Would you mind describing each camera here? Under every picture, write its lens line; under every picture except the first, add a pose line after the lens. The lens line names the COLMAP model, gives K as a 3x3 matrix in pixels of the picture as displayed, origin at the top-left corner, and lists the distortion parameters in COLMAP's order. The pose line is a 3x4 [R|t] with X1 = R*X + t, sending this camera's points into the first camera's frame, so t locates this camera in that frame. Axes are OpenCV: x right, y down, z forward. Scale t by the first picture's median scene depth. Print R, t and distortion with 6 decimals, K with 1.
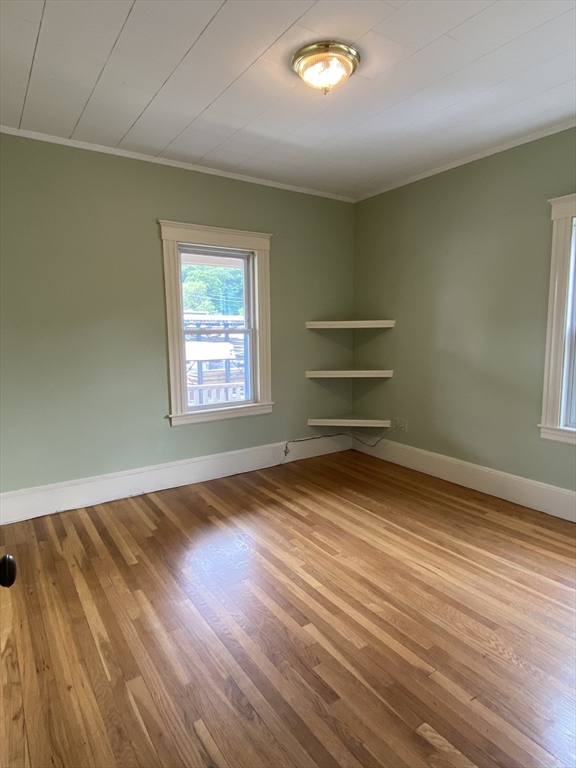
lens RADIAL K [[456.0, 0, 279.7], [0, 456.0, 382.0], [0, 0, 1]] dist [0.022250, -0.010438]
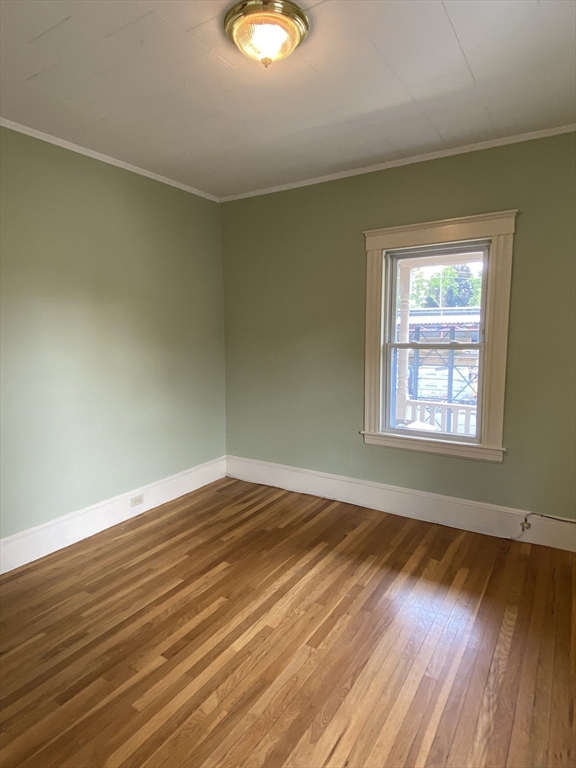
lens RADIAL K [[456.0, 0, 279.7], [0, 456.0, 383.2], [0, 0, 1]] dist [0.022250, -0.010438]
pose [[0.400732, 0.124123, -0.907748, 0.593452], [-0.110128, 0.990123, 0.086770, -0.098391], [0.909552, 0.065197, 0.410443, 0.477203]]
